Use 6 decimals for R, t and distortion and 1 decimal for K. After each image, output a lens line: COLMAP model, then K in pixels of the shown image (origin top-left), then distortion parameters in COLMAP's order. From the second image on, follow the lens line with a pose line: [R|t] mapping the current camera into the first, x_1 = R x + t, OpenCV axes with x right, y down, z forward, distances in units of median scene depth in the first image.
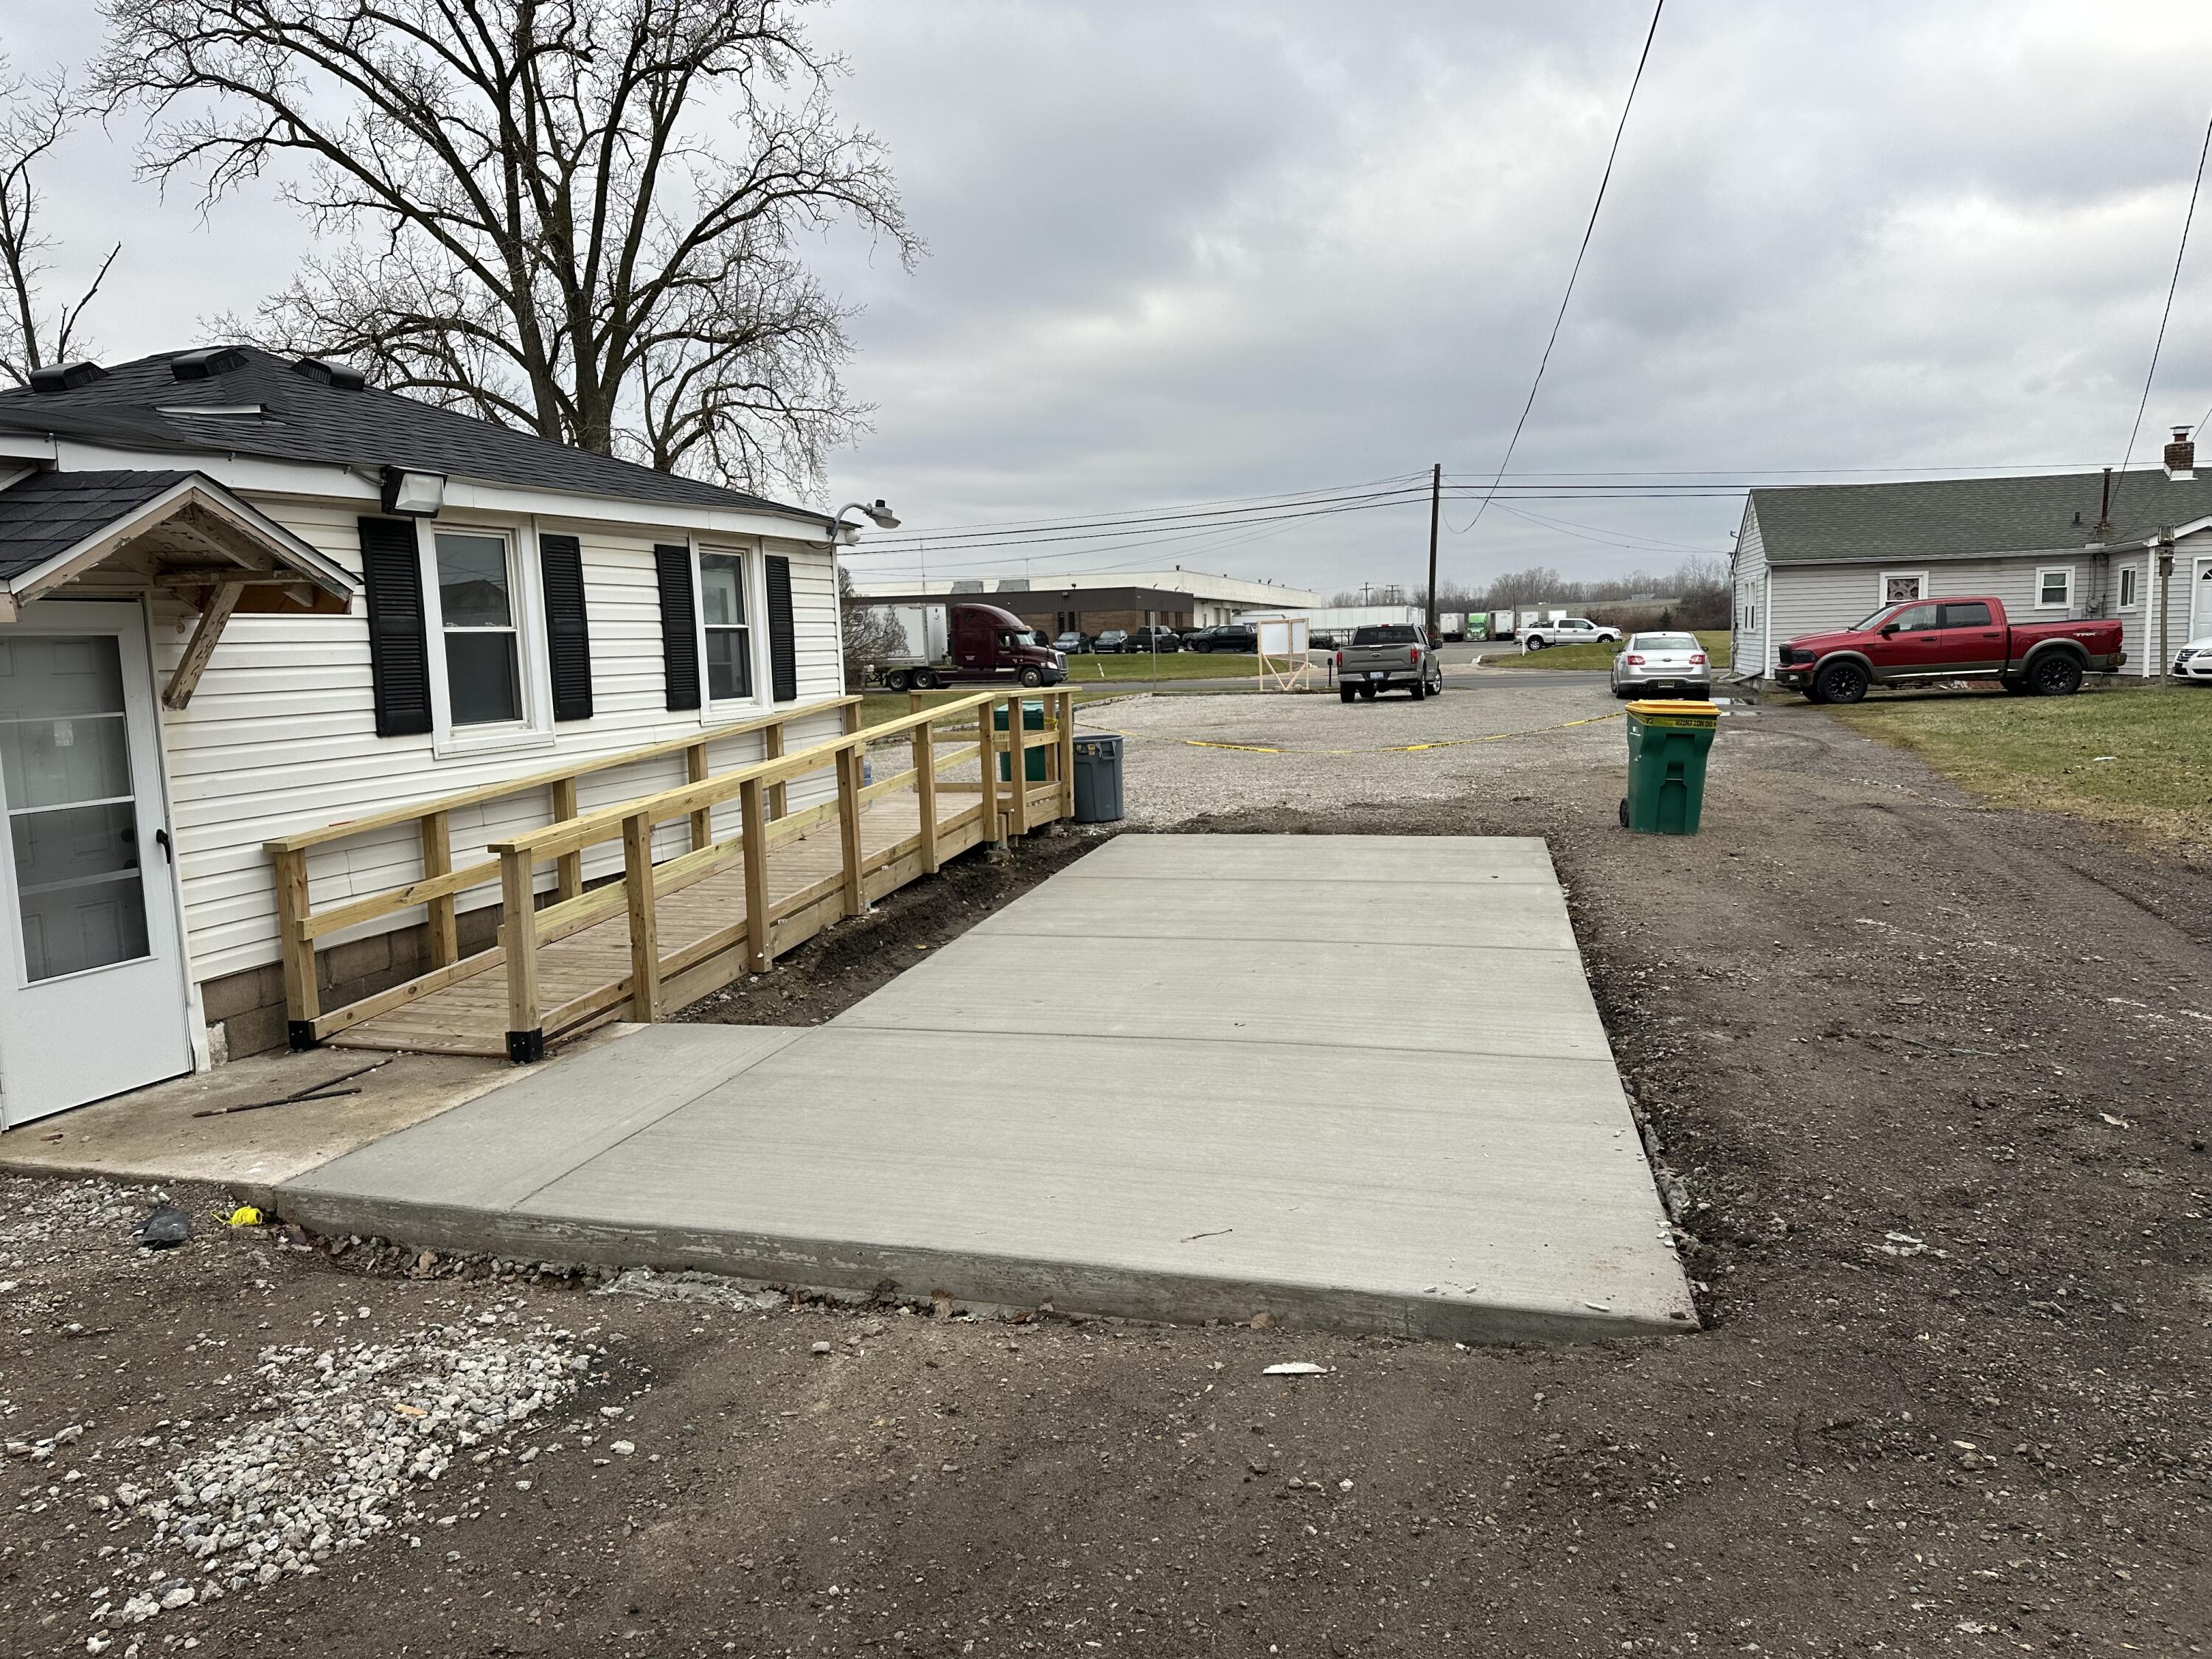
lens RADIAL K [[1536.3, 0, 1106.0], [0, 1536.3, 829.5], [0, 0, 1]] dist [0.055959, -0.048854]
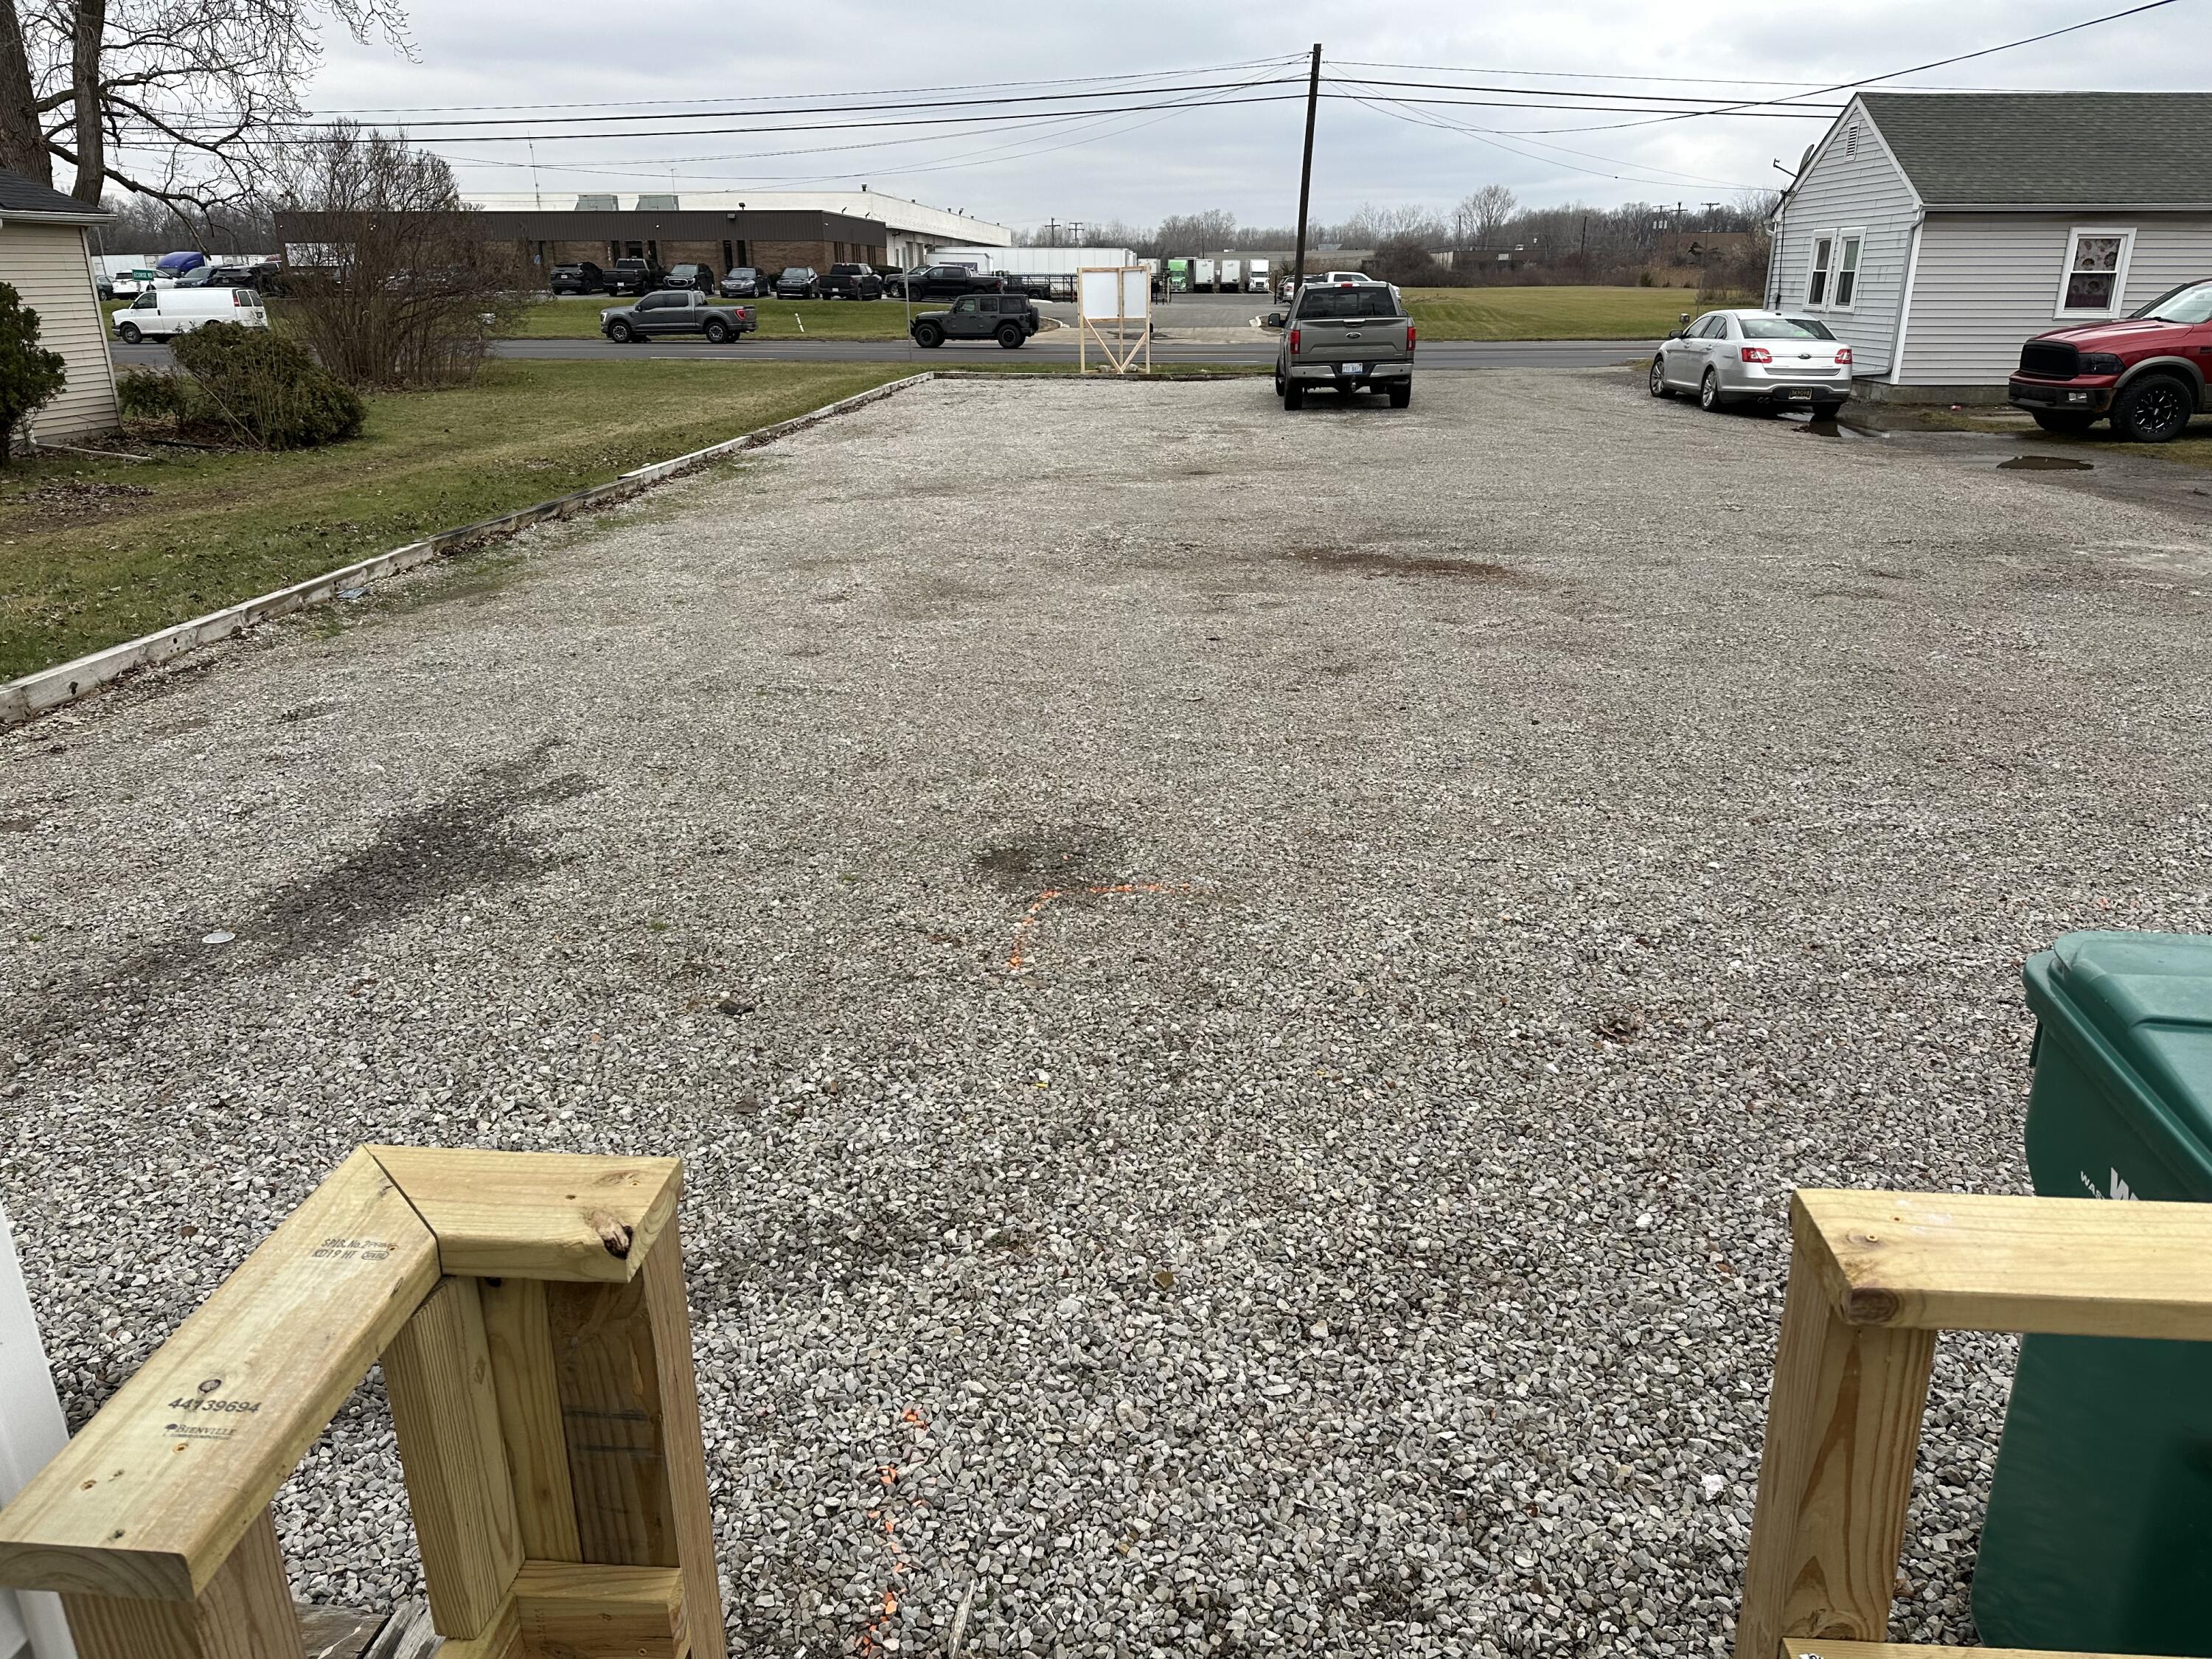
lens RADIAL K [[1536.3, 0, 1106.0], [0, 1536.3, 829.5], [0, 0, 1]] dist [0.055959, -0.048854]
pose [[0.975043, -0.046289, 0.217136, -0.061785], [-0.002013, 0.976140, 0.217132, -0.041063], [-0.222006, -0.212150, 0.951686, 0.286934]]
